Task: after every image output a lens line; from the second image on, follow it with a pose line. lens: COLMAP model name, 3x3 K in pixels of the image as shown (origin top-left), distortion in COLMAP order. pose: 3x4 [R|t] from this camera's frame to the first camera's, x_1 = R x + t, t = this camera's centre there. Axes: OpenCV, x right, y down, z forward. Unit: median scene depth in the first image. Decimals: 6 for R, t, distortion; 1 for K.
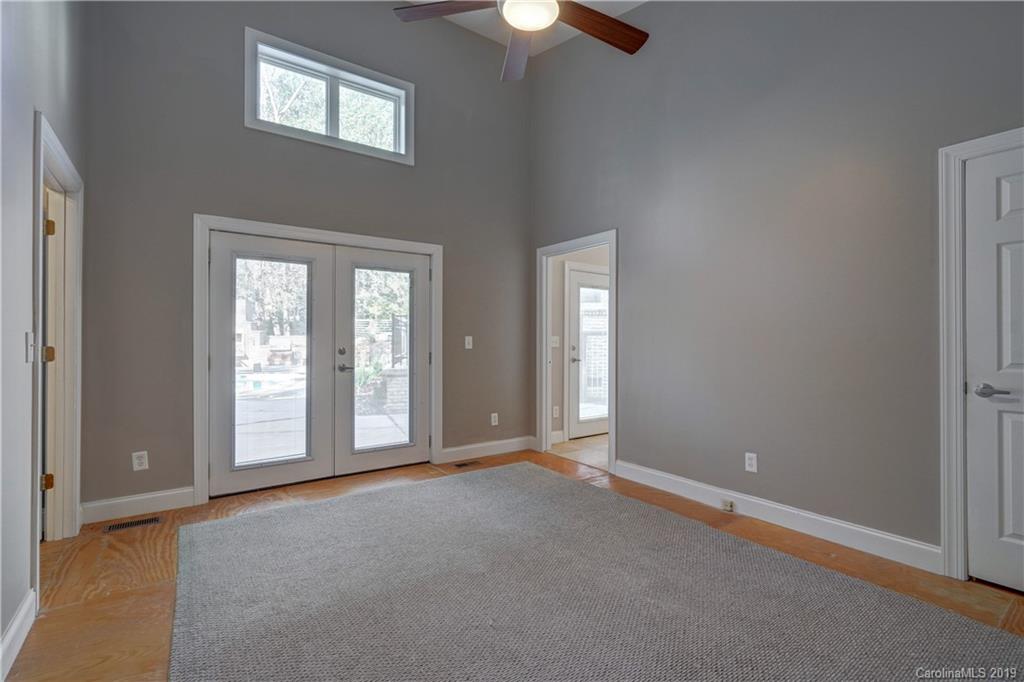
lens RADIAL K [[468.8, 0, 514.4], [0, 468.8, 340.7], [0, 0, 1]] dist [0.005508, 0.000803]
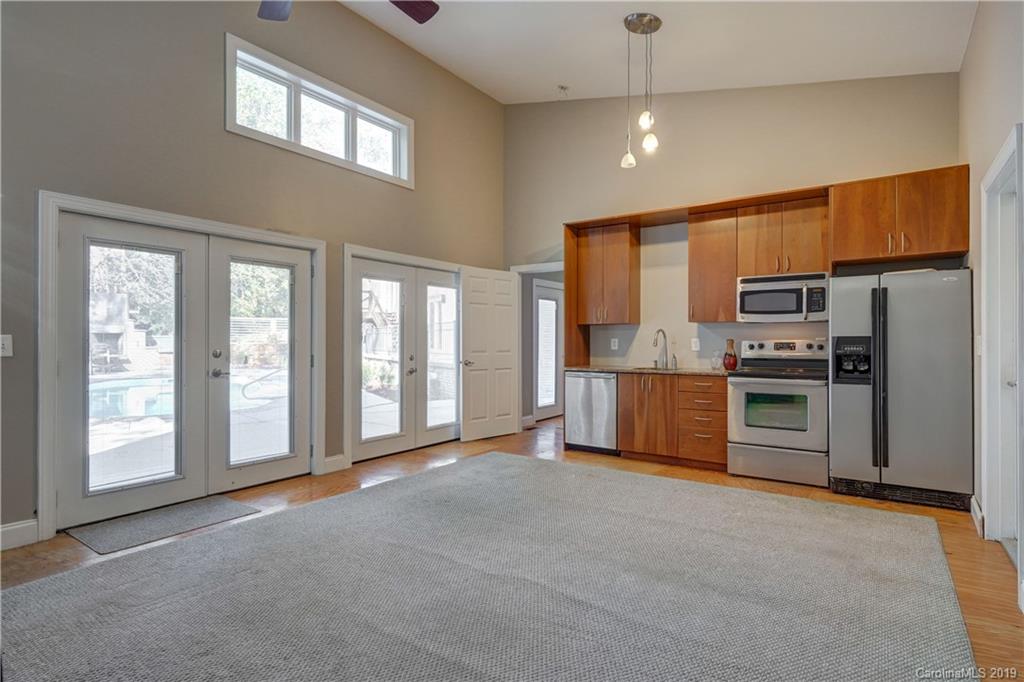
lens RADIAL K [[523.6, 0, 509.4], [0, 523.6, 340.9], [0, 0, 1]] dist [-0.004147, 0.000660]
pose [[0.944661, -0.000443, 0.328049, -0.317670], [0.001350, 0.999996, -0.002537, 0.000264], [-0.328046, 0.002840, 0.944657, -0.224616]]
